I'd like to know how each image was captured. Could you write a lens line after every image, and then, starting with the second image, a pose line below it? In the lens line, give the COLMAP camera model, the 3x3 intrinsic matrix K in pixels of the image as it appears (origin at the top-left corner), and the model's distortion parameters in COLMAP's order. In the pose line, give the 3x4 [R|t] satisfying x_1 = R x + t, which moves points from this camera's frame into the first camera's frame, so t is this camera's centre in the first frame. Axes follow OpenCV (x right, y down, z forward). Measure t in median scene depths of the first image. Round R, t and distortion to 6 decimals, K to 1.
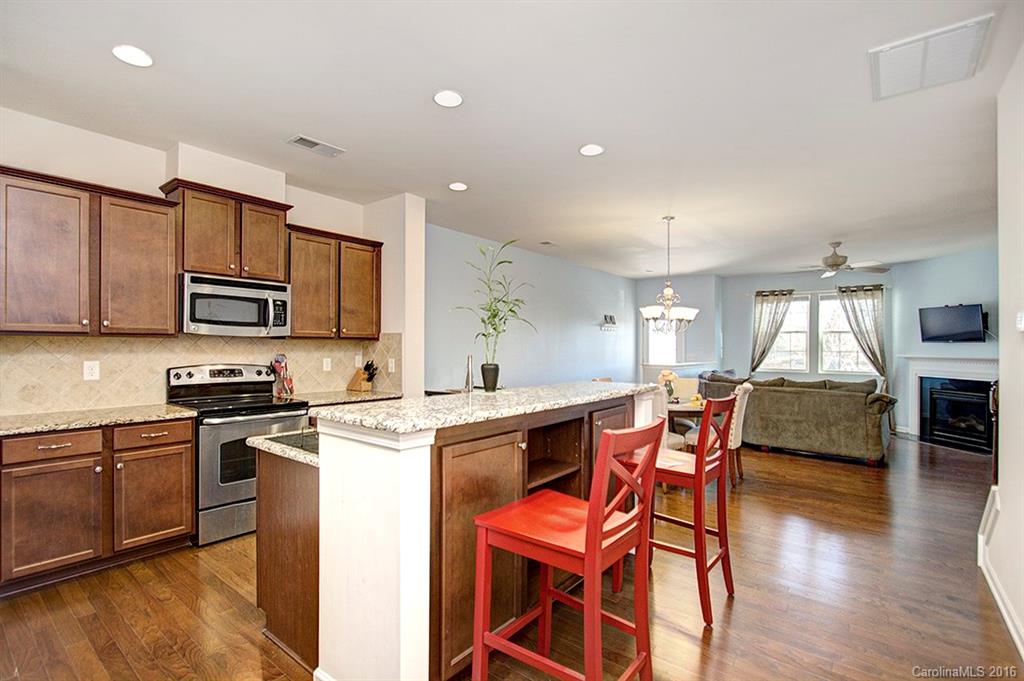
lens RADIAL K [[477.5, 0, 512.0], [0, 477.5, 342.2], [0, 0, 1]] dist [-0.001528, -0.000307]
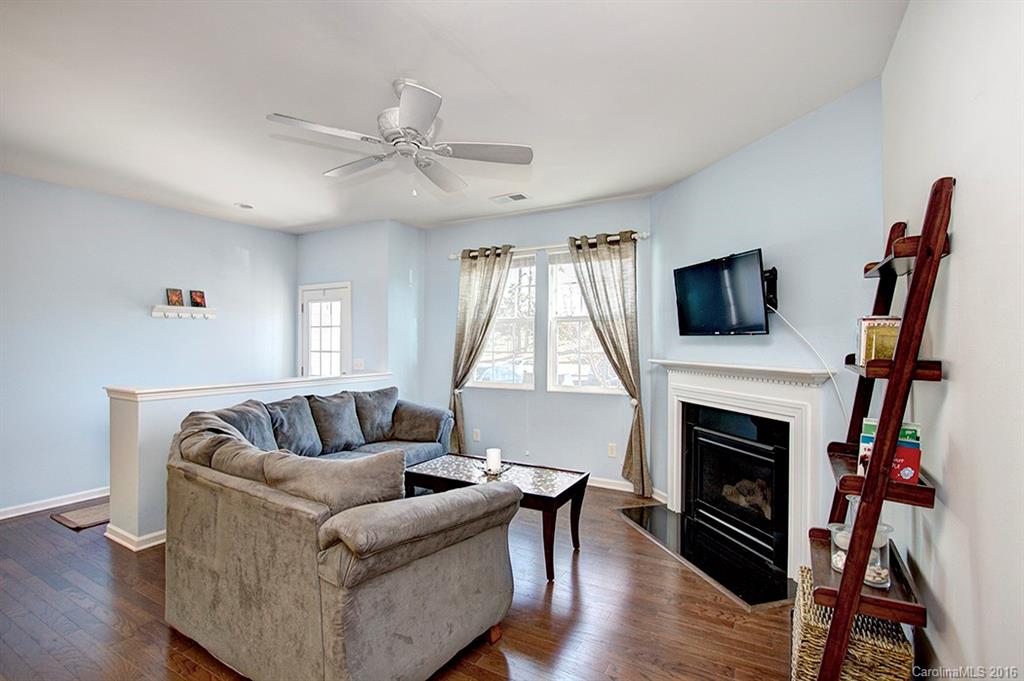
lens RADIAL K [[477.5, 0, 512.1], [0, 477.5, 339.1], [0, 0, 1]] dist [-0.001528, -0.000307]
pose [[0.991231, -0.008158, 0.131886, 0.550097], [0.008027, 0.999967, 0.001525, 0.001248], [-0.131894, -0.000453, 0.991264, 0.458900]]
